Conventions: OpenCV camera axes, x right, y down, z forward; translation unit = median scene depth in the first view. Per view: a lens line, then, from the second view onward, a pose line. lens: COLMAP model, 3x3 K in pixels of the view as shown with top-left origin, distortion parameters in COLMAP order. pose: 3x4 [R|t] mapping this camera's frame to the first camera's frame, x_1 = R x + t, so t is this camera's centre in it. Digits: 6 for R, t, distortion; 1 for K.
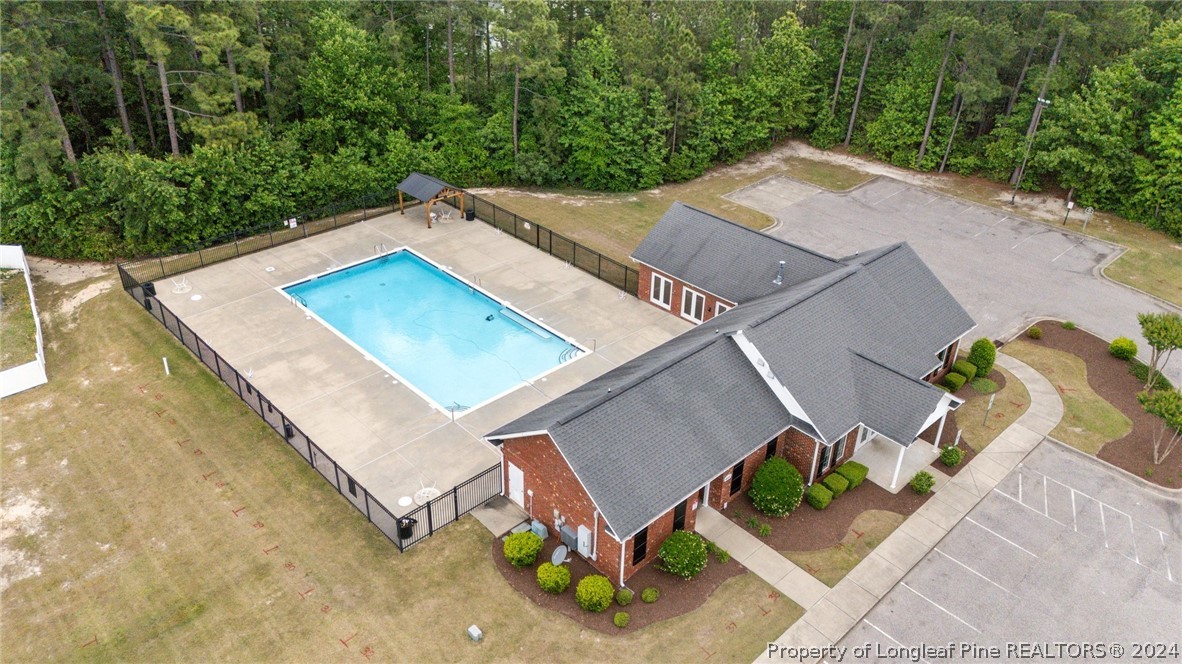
lens RADIAL K [[861.4, 0, 588.2], [0, 861.4, 332.3], [0, 0, 1]] dist [0.075619, -0.078267]
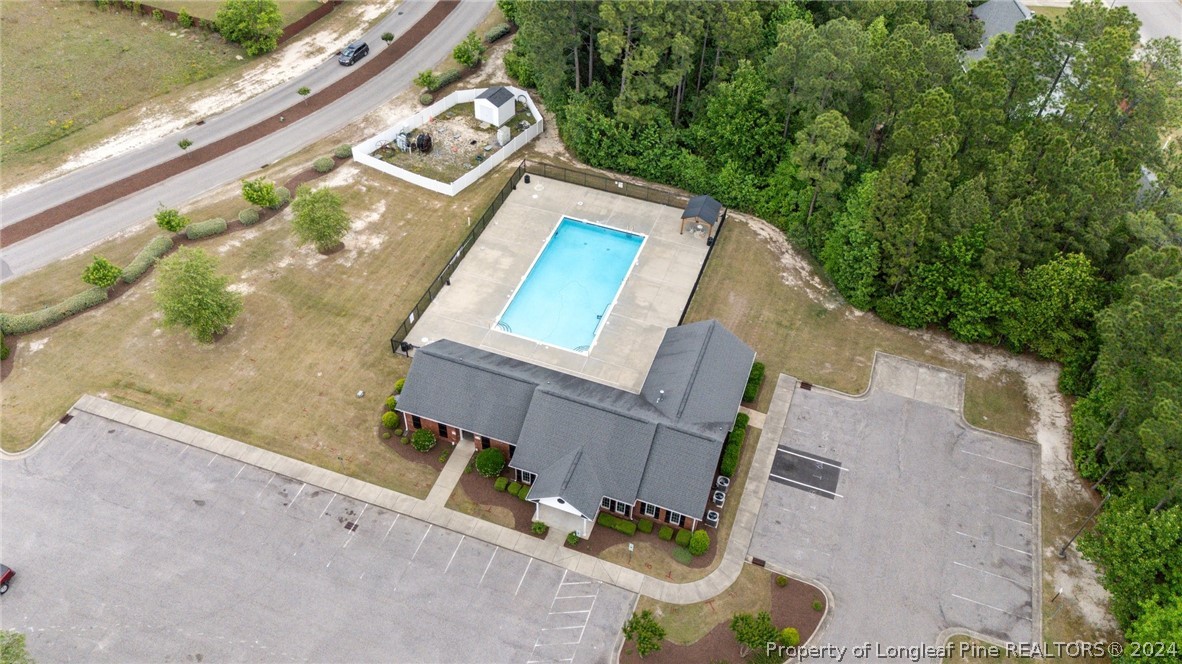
lens RADIAL K [[861.4, 0, 588.2], [0, 861.4, 332.3], [0, 0, 1]] dist [0.075619, -0.078267]
pose [[0.447287, 0.624855, -0.639915, 0.963377], [-0.470442, 0.772873, 0.425854, -0.667485], [0.760670, 0.110564, 0.639654, -0.024070]]
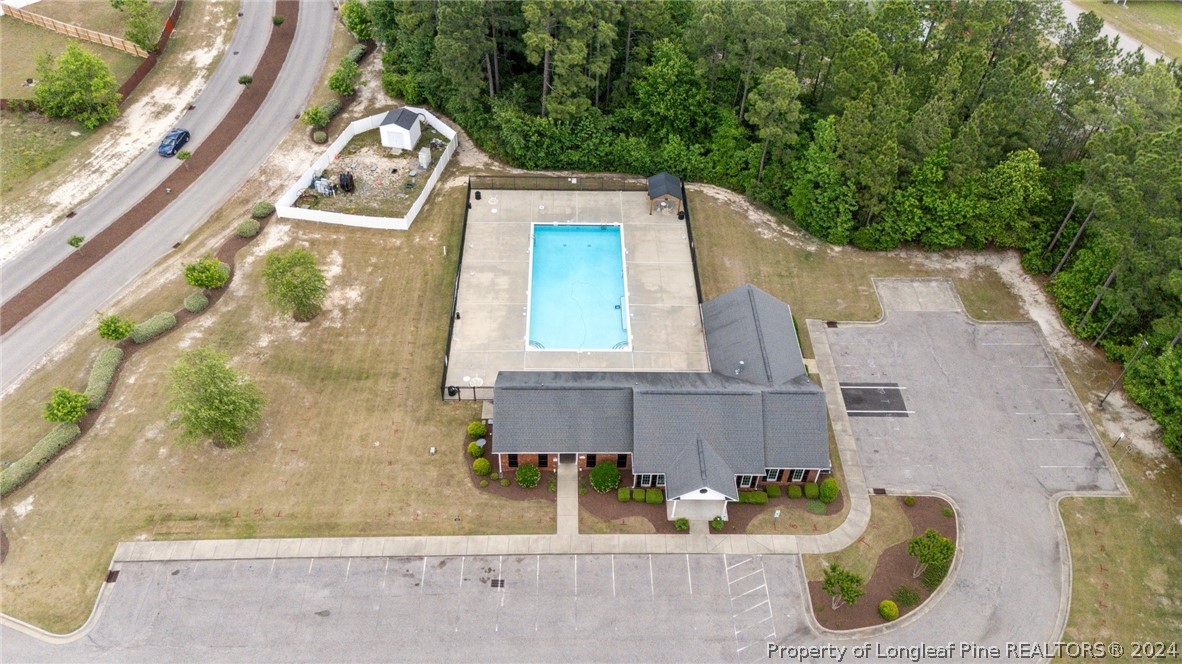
lens RADIAL K [[861.4, 0, 588.2], [0, 861.4, 332.3], [0, 0, 1]] dist [0.075619, -0.078267]
pose [[0.735015, 0.477044, -0.481854, 0.674711], [-0.352706, 0.875926, 0.329169, -0.488160], [0.579096, -0.071991, 0.812075, -0.330860]]
